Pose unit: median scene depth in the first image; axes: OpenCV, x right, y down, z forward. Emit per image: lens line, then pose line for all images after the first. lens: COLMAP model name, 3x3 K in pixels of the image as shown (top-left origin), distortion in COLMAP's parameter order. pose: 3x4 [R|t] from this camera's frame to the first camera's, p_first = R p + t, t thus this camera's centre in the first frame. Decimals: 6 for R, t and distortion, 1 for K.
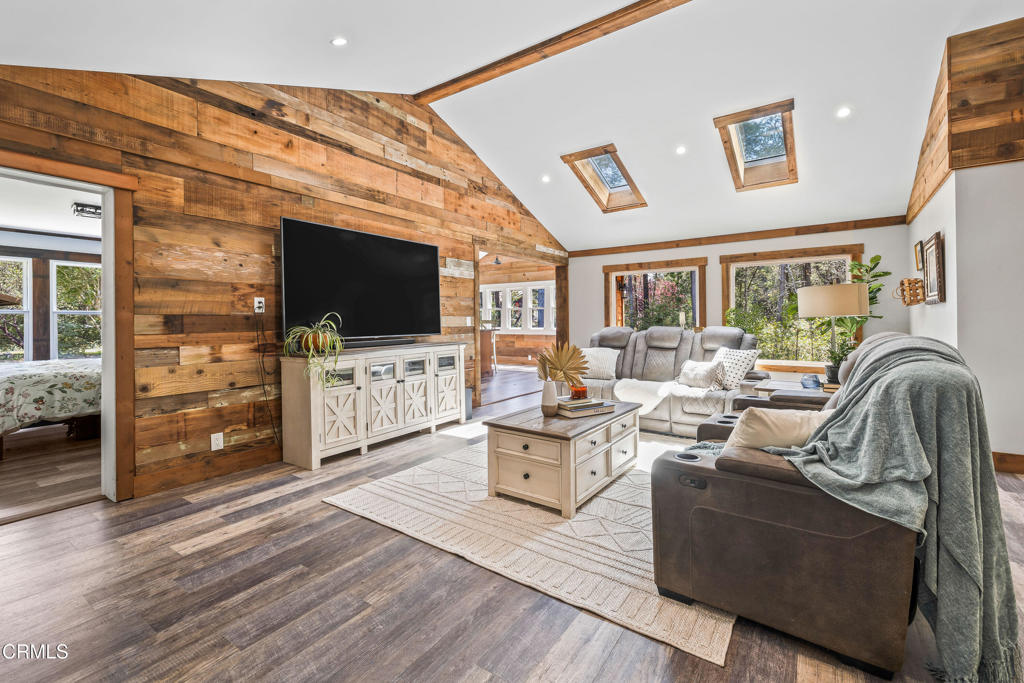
lens RADIAL K [[440.5, 0, 513.6], [0, 440.5, 320.1], [0, 0, 1]] dist [-0.000662, 0.000008]
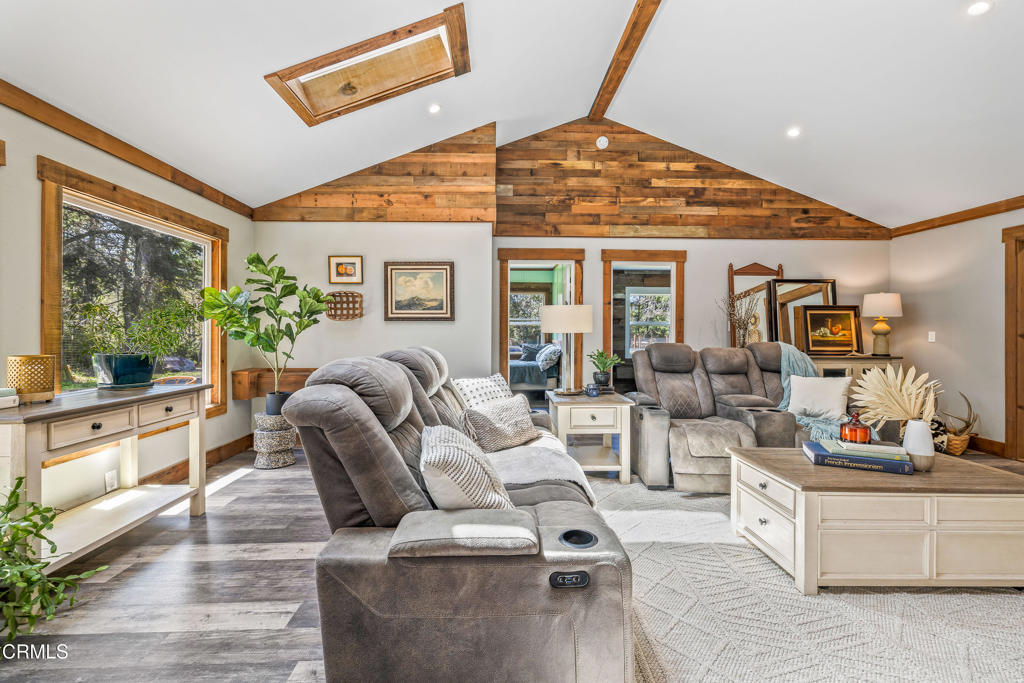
lens RADIAL K [[437.5, 0, 506.7], [0, 437.5, 332.0], [0, 0, 1]] dist [0.001121, 0.000284]
pose [[-0.587508, 0.006141, 0.809195, -0.102014], [-0.001593, 0.999960, -0.008745, 0.002128], [-0.809217, -0.006427, -0.587475, 2.004167]]
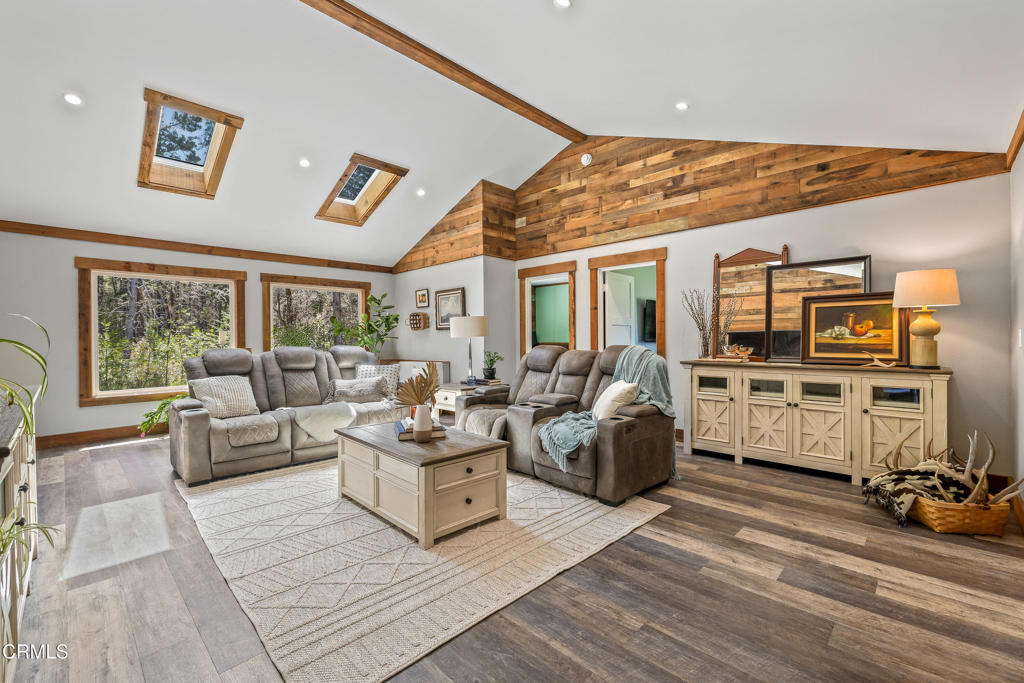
lens RADIAL K [[434.2, 0, 511.2], [0, 434.2, 338.2], [0, 0, 1]] dist [0.001318, 0.000327]
pose [[0.175753, 0.003804, 0.984427, -0.804084], [0.003791, 0.999983, -0.004541, 0.003919], [-0.984427, 0.004530, 0.175735, 0.671834]]
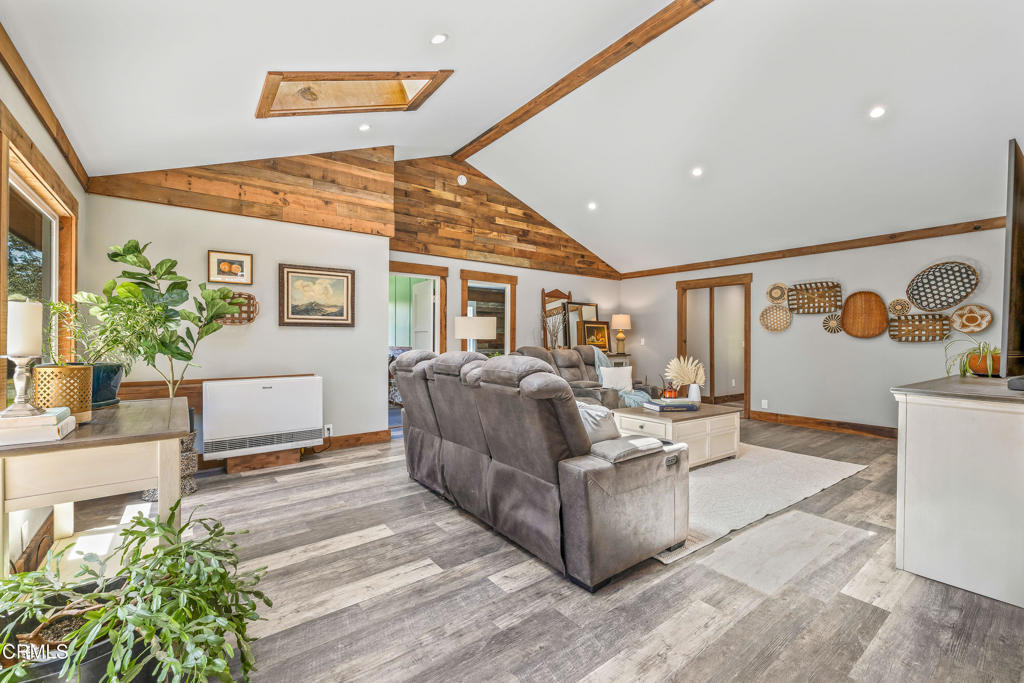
lens RADIAL K [[434.2, 0, 511.2], [0, 434.2, 338.2], [0, 0, 1]] dist [0.001318, 0.000327]
pose [[-0.947590, 0.003845, 0.319465, 0.198685], [0.000990, 0.999958, -0.009099, 0.004502], [-0.319487, -0.008306, -0.947554, 2.558329]]
